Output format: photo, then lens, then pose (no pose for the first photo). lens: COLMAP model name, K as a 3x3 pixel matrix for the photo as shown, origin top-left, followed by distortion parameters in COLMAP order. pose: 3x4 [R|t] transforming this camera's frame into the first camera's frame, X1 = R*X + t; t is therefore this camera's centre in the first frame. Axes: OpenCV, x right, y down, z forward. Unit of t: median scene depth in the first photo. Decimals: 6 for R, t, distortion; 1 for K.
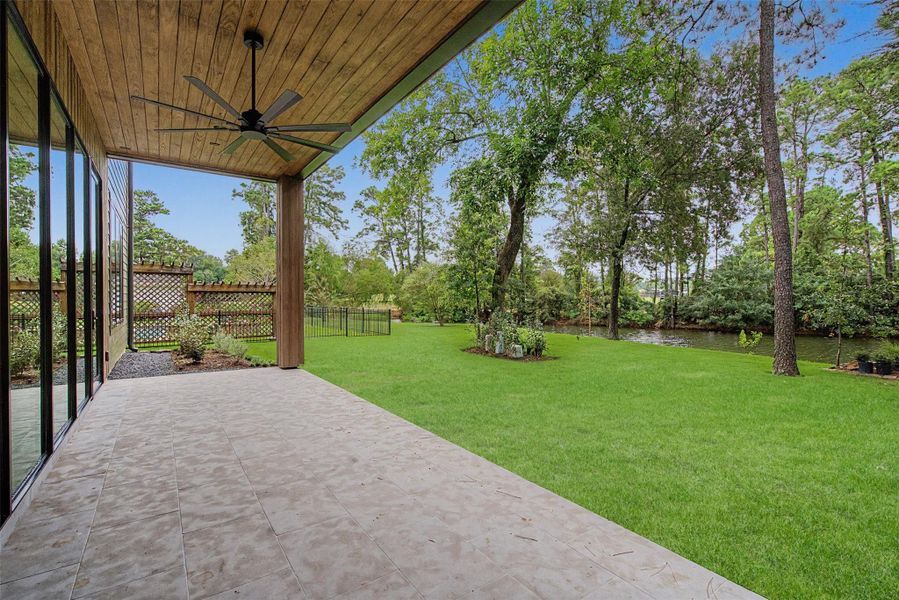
lens RADIAL K [[410.1, 0, 453.8], [0, 410.1, 297.4], [0, 0, 1]] dist [0.000085, -0.000868]
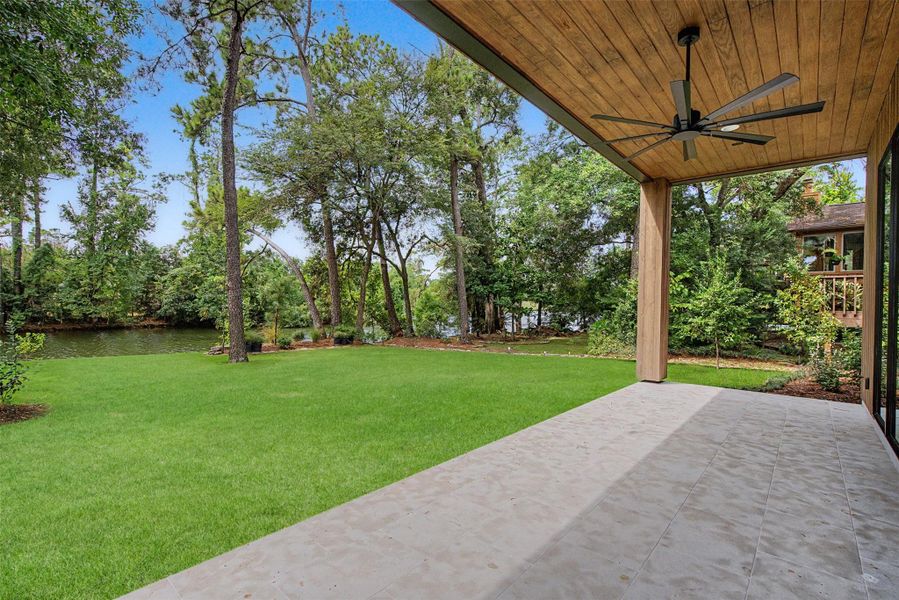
lens RADIAL K [[410.1, 0, 445.4], [0, 410.1, 298.5], [0, 0, 1]] dist [0.000085, -0.000868]
pose [[-0.215430, 0.003924, 0.976511, -1.460164], [-0.023908, 0.999671, -0.009291, -0.001916], [-0.976227, -0.025348, -0.215266, 1.968440]]
